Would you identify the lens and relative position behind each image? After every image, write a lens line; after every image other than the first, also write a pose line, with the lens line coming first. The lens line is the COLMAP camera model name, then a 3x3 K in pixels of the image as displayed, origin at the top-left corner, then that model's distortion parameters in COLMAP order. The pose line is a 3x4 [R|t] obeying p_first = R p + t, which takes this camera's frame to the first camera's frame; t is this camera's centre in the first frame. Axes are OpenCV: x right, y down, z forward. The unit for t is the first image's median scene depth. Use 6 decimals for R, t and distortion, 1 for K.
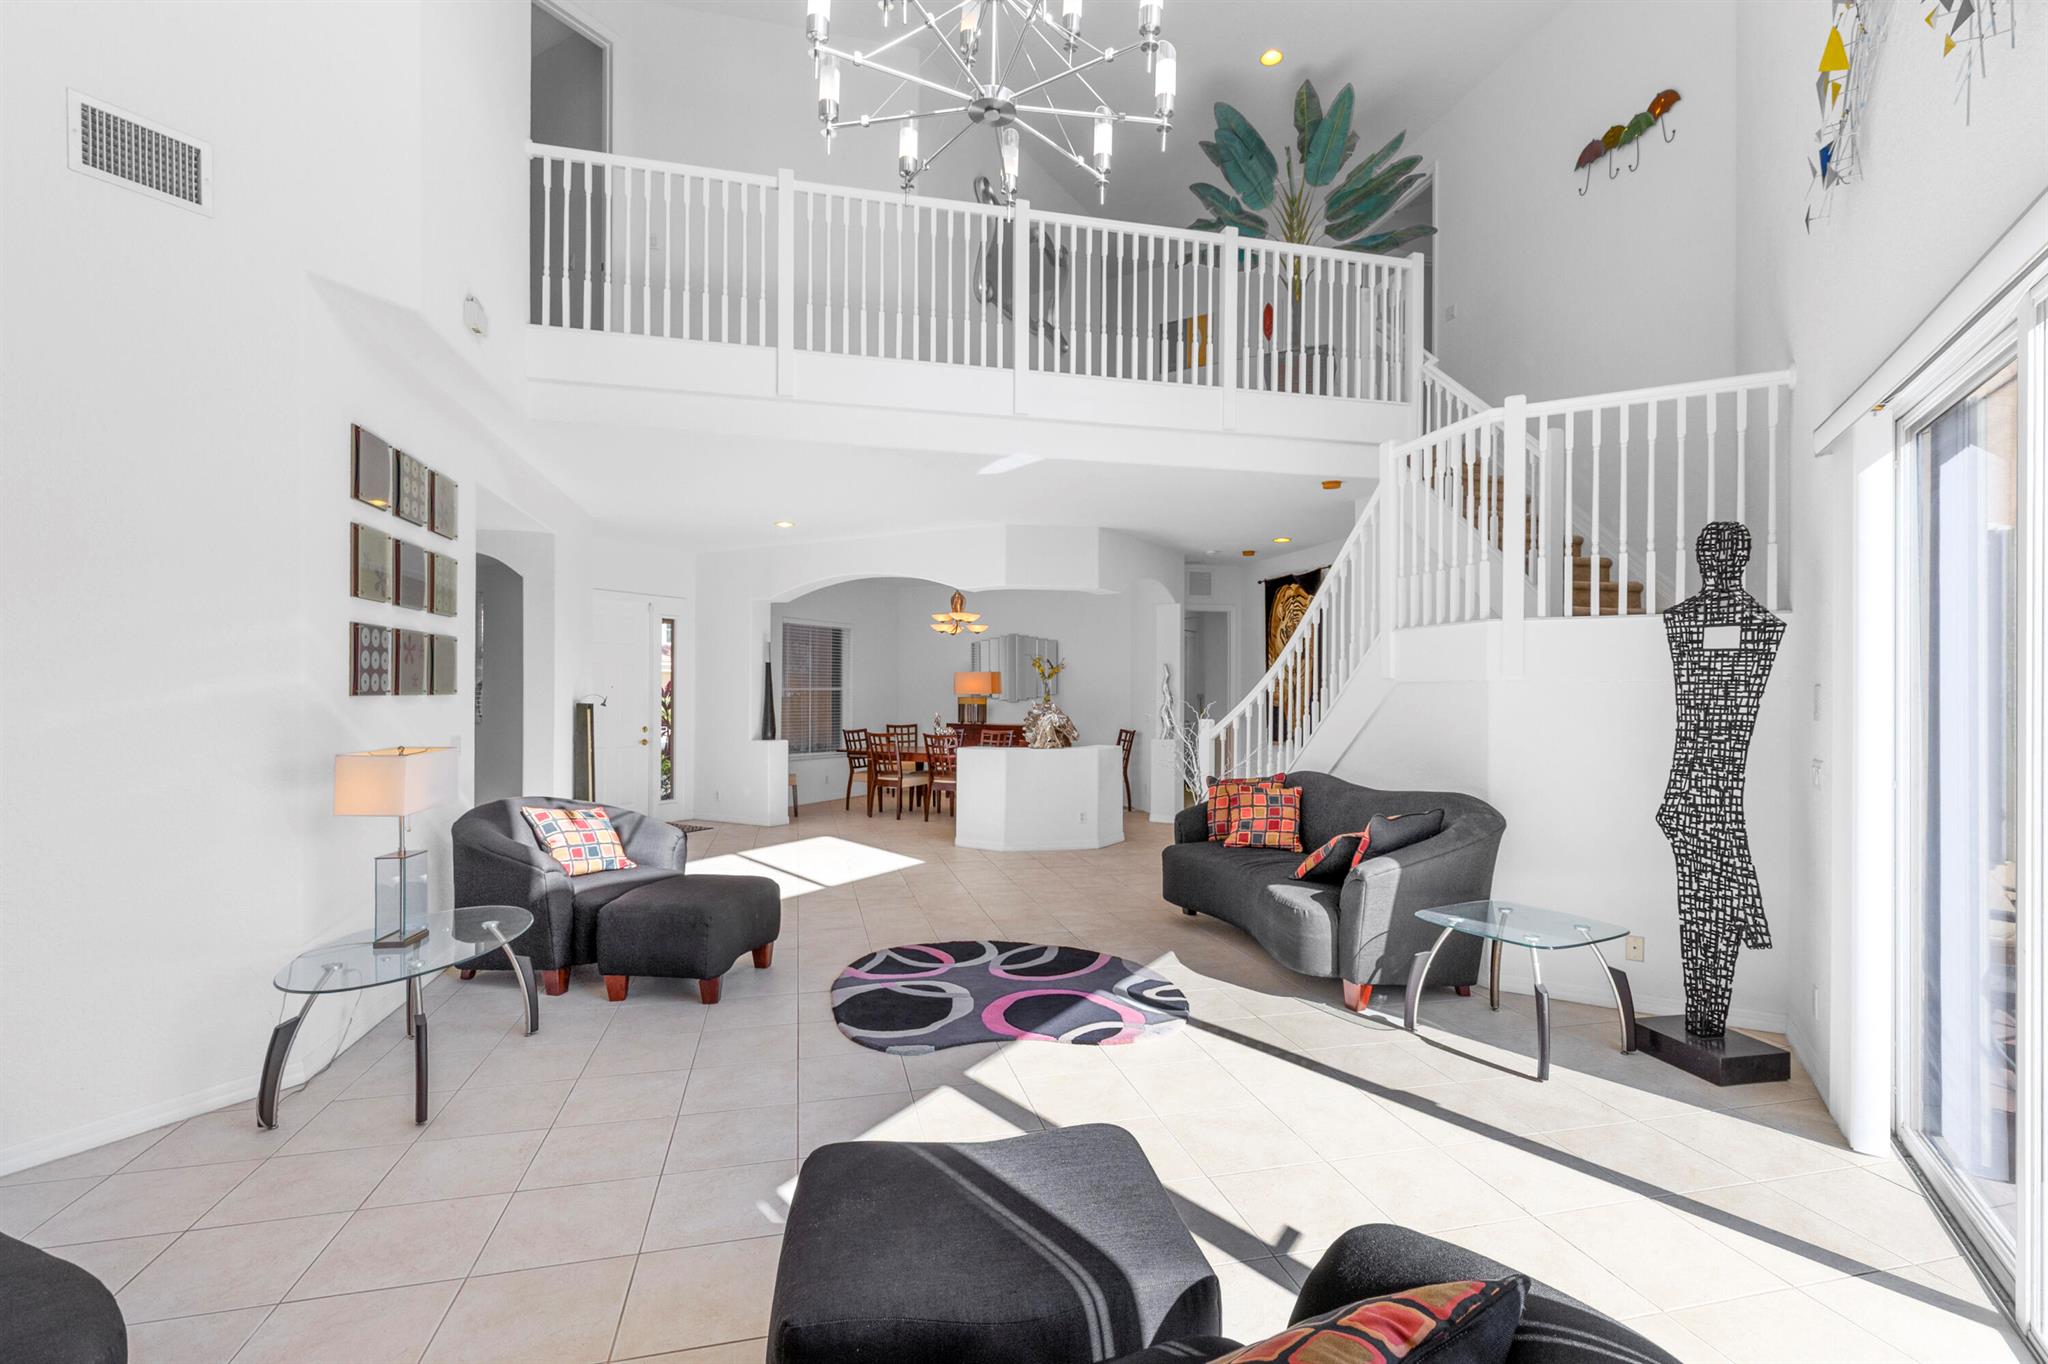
lens RADIAL K [[915.7, 0, 1024.0], [0, 915.7, 682.0], [0, 0, 1]] dist [-0.000242, 0.000230]
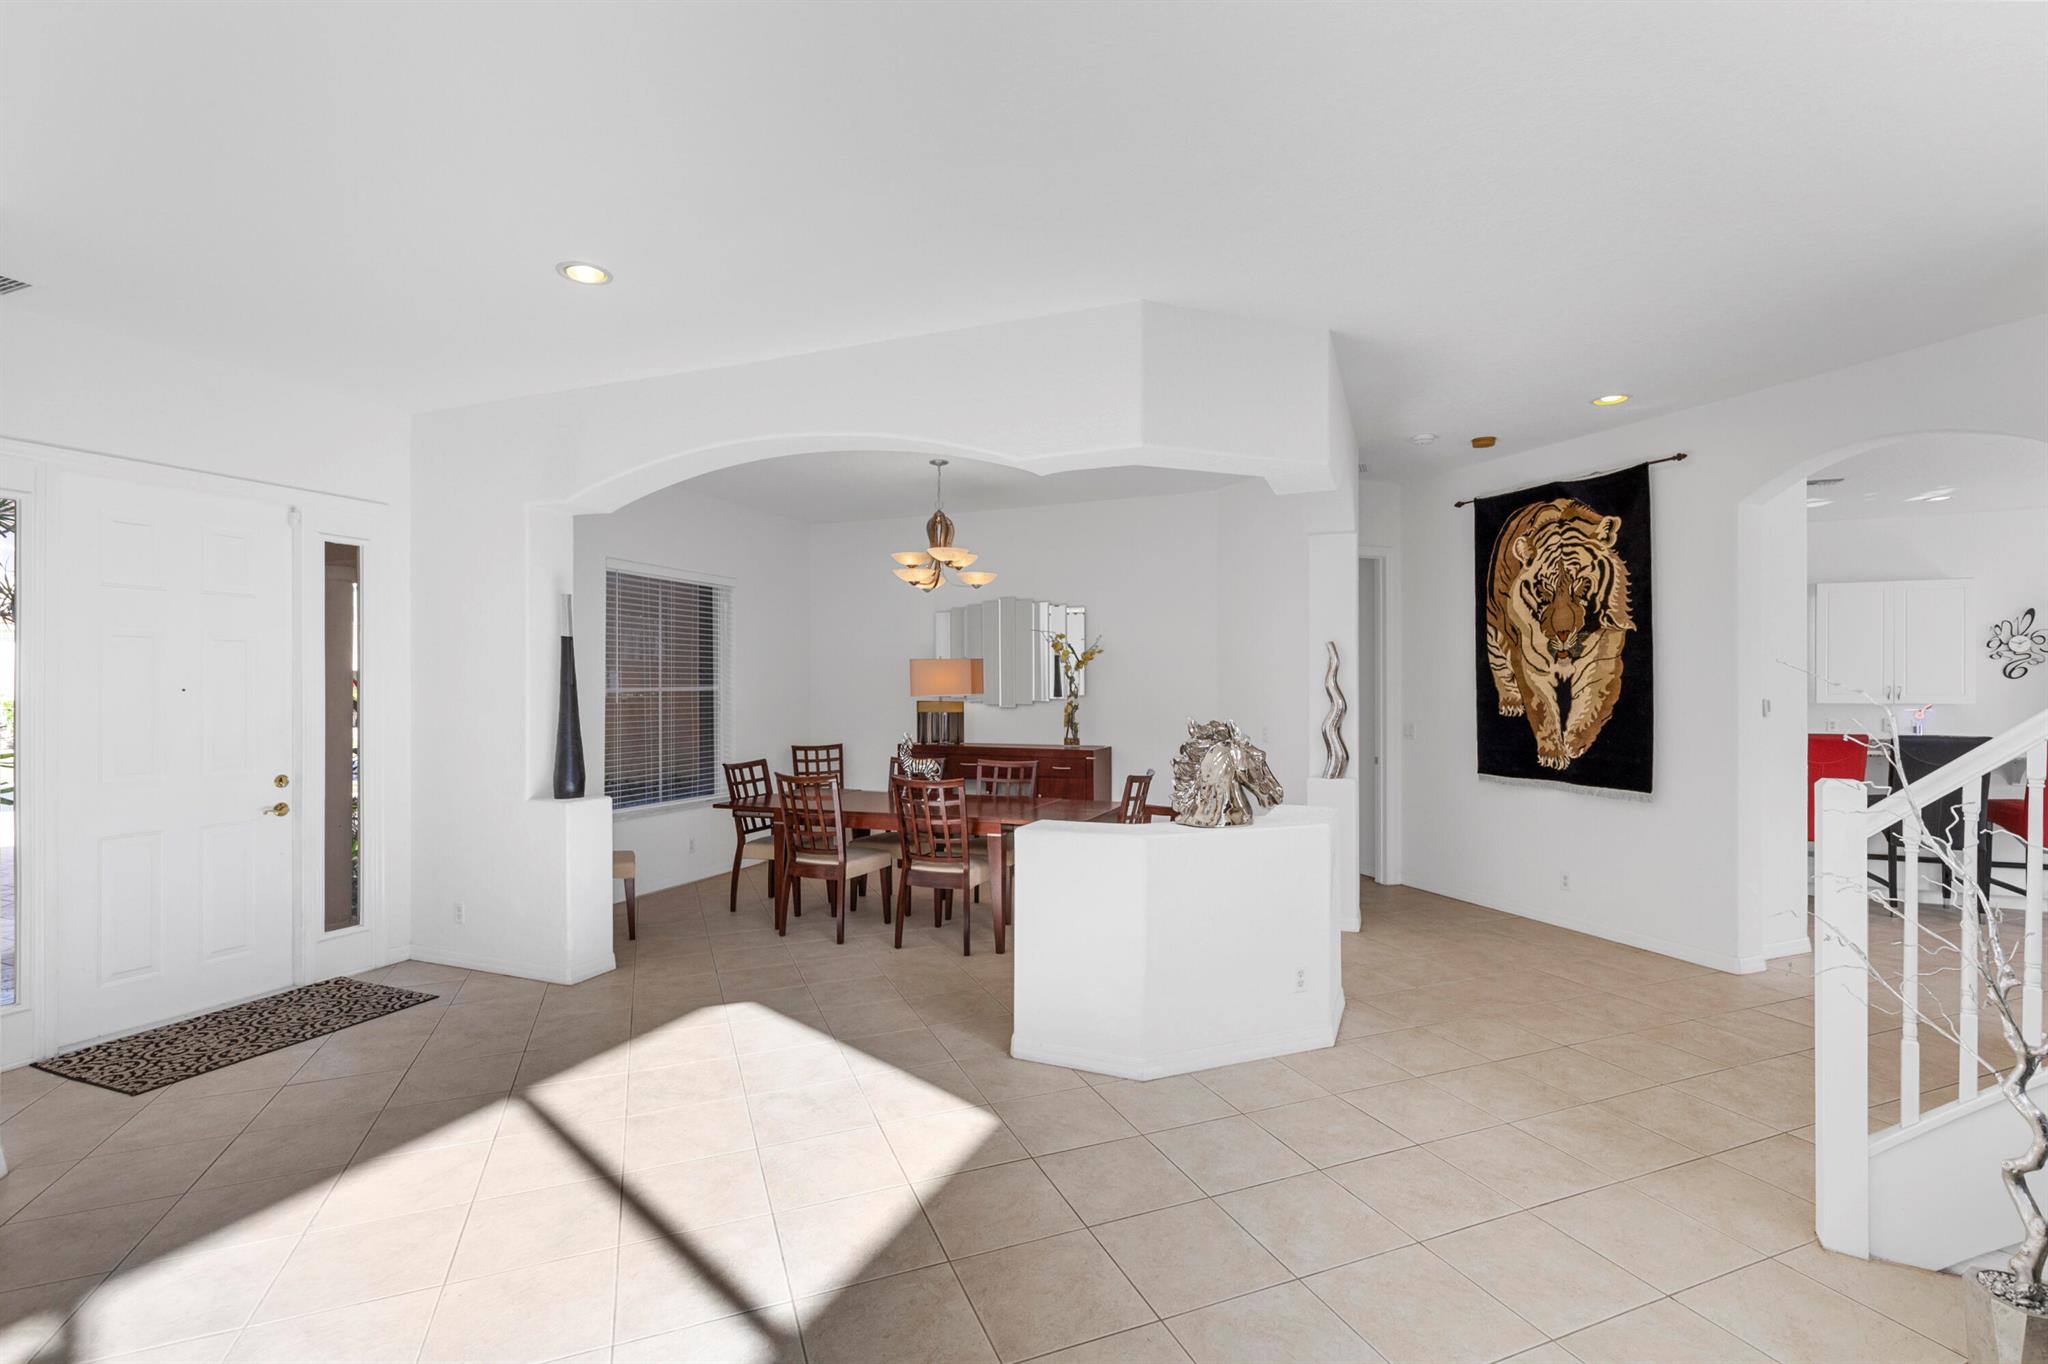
lens RADIAL K [[915.7, 0, 1024.0], [0, 915.7, 682.0], [0, 0, 1]] dist [-0.000242, 0.000230]
pose [[0.989185, -0.004496, 0.146603, -0.101207], [0.003331, 0.999961, 0.008197, -0.000439], [-0.146634, -0.007620, 0.989161, 0.438424]]
